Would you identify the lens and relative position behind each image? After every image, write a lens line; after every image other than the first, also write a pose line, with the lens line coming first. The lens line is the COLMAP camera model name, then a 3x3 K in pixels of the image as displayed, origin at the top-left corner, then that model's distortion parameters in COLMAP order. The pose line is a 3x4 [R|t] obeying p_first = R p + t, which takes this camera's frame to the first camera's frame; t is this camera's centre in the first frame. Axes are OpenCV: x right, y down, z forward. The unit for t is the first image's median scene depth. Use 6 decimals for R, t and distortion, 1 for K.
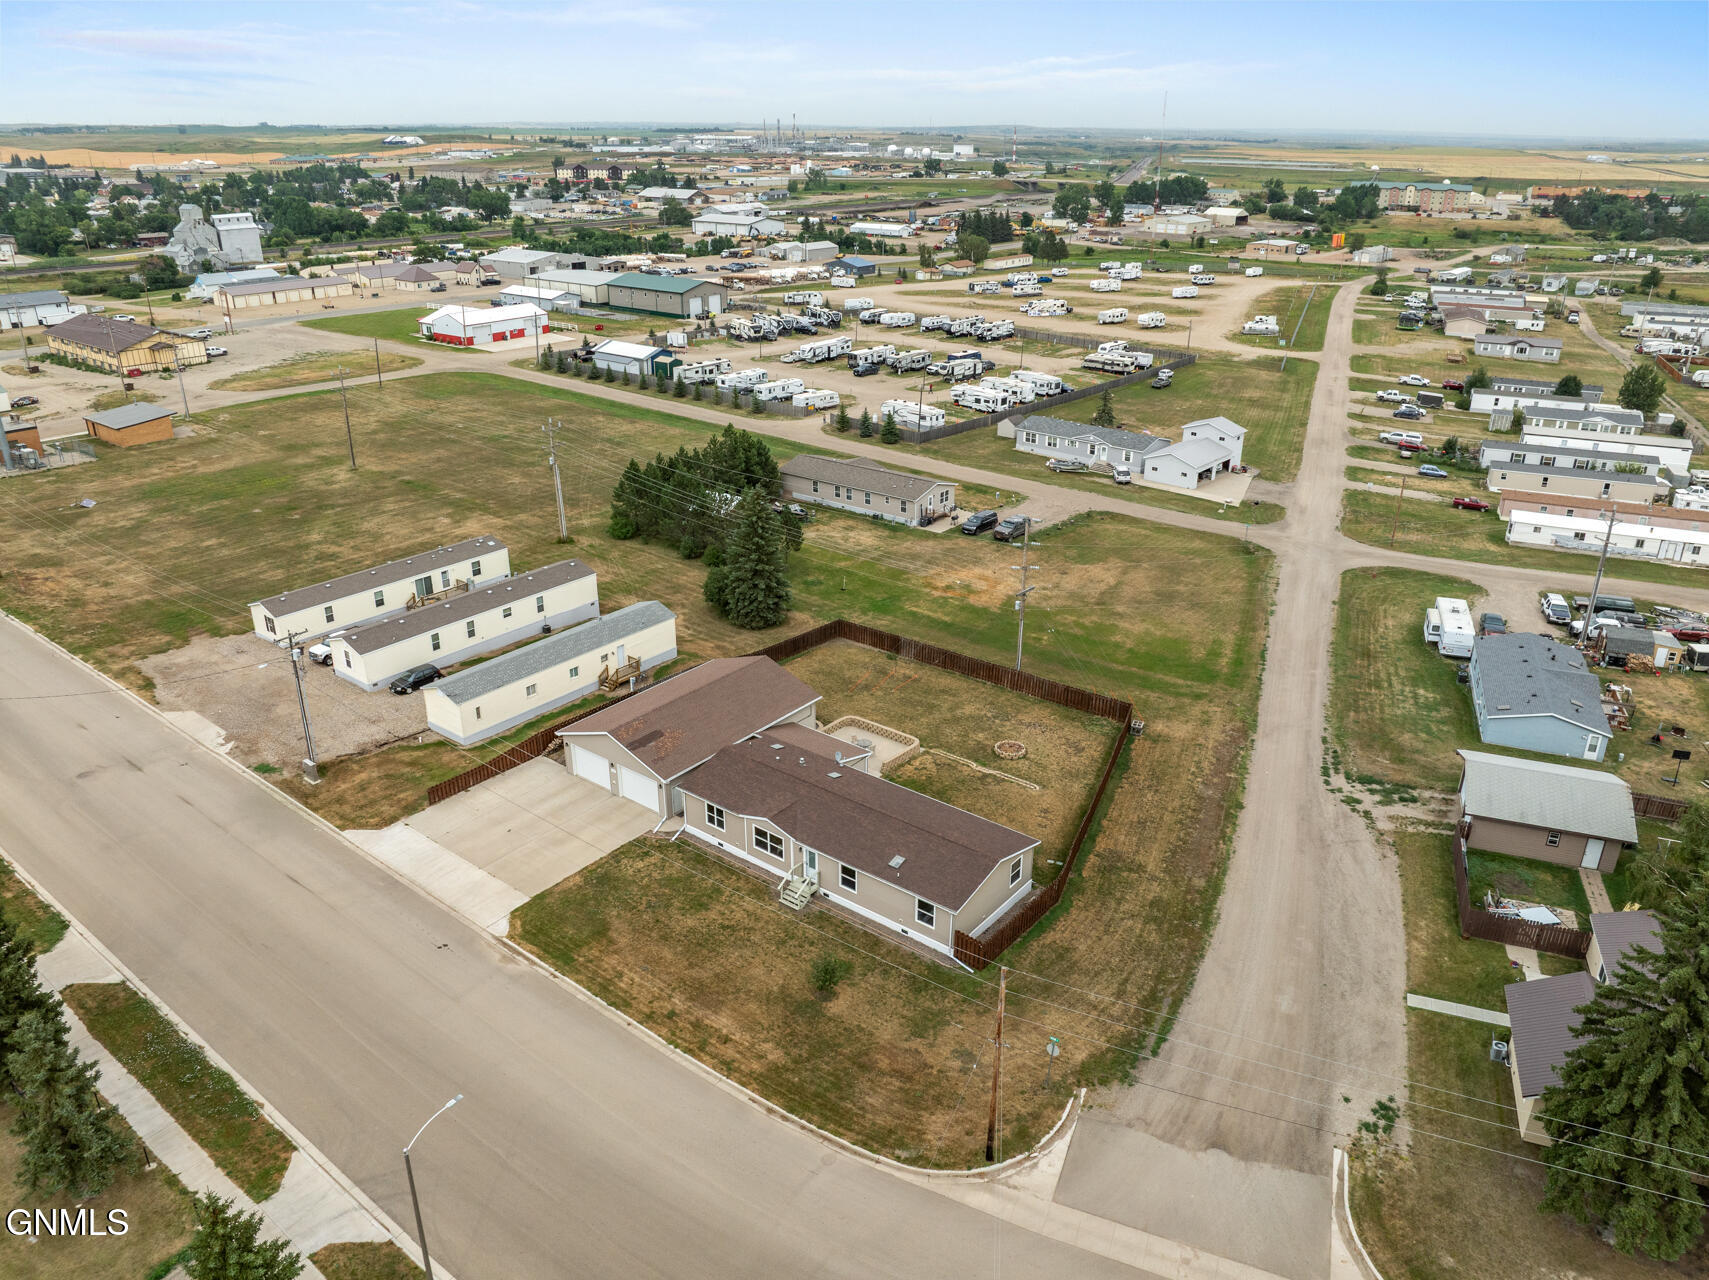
lens RADIAL K [[1218.3, 0, 860.7], [0, 1218.3, 597.0], [0, 0, 1]] dist [-0.039849, -0.002827]
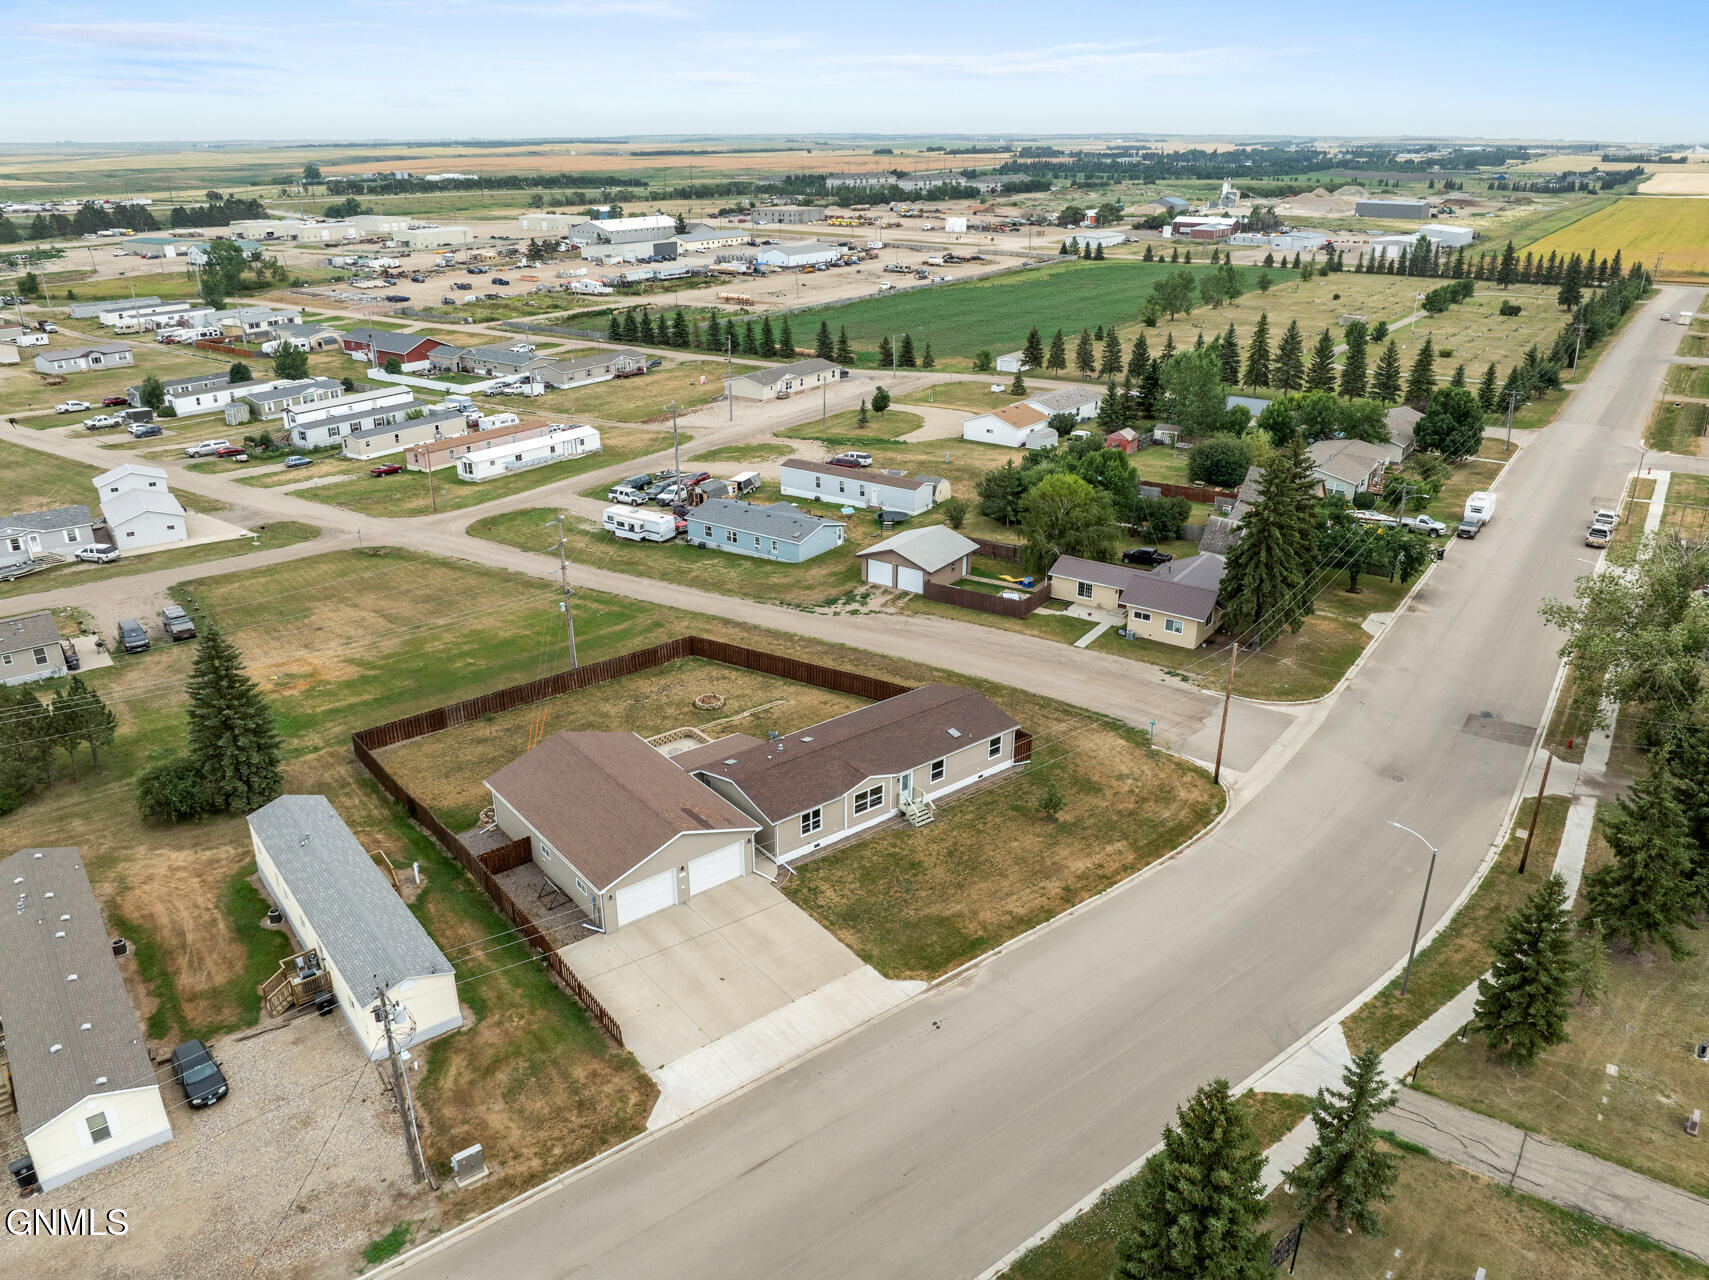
lens RADIAL K [[1212.3, 0, 854.5], [0, 1212.3, 640.0], [0, 0, 1]] dist [-0.037696, -0.003637]
pose [[0.232231, -0.379517, 0.895564, -0.535569], [0.353467, 0.890717, 0.285804, -0.125559], [-0.906162, 0.250179, 0.340999, 0.340495]]
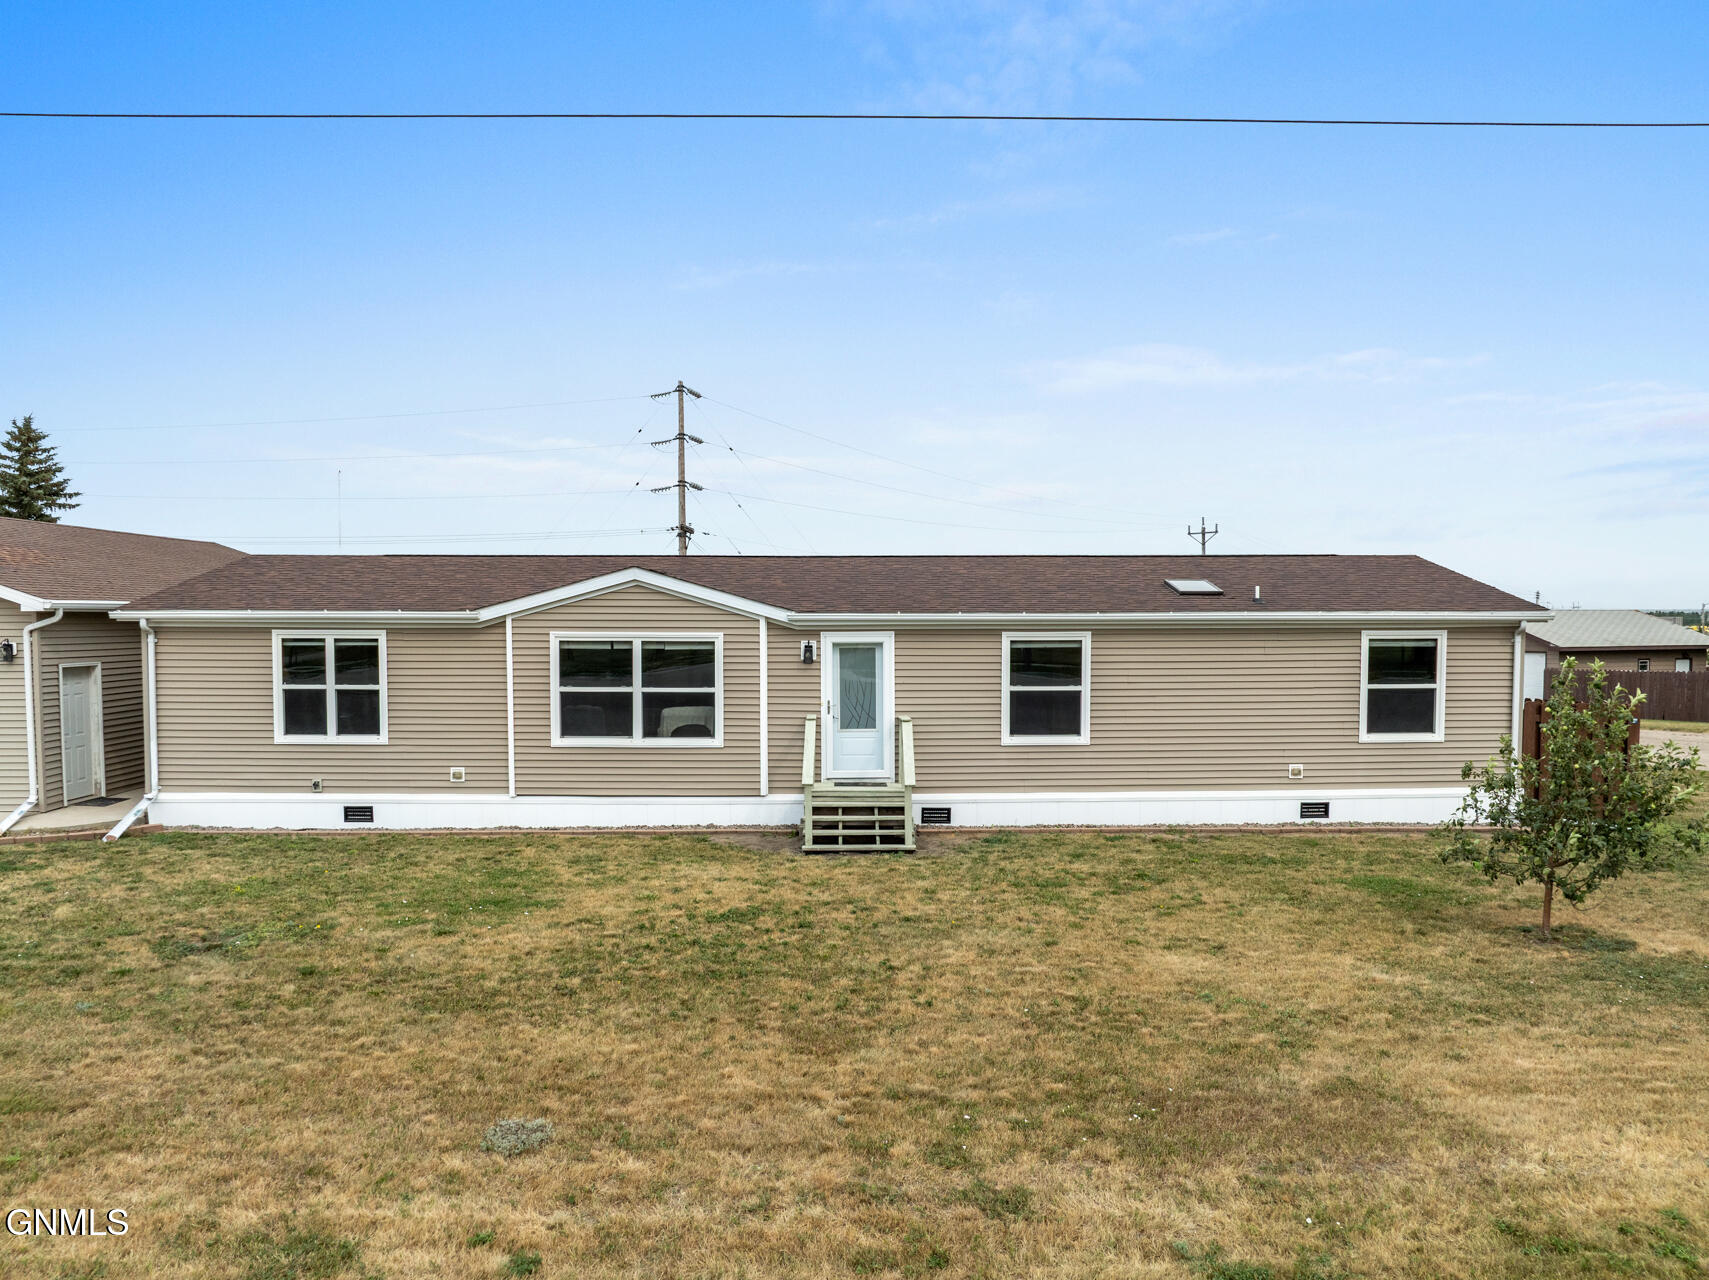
lens RADIAL K [[1199.8, 0, 871.6], [0, 1199.8, 641.6], [0, 0, 1]] dist [-0.009099, -0.002862]
pose [[0.778128, -0.022117, 0.627716, -0.104911], [0.235086, 0.936996, -0.258403, 0.146924], [-0.582452, 0.348638, 0.734303, 0.437332]]
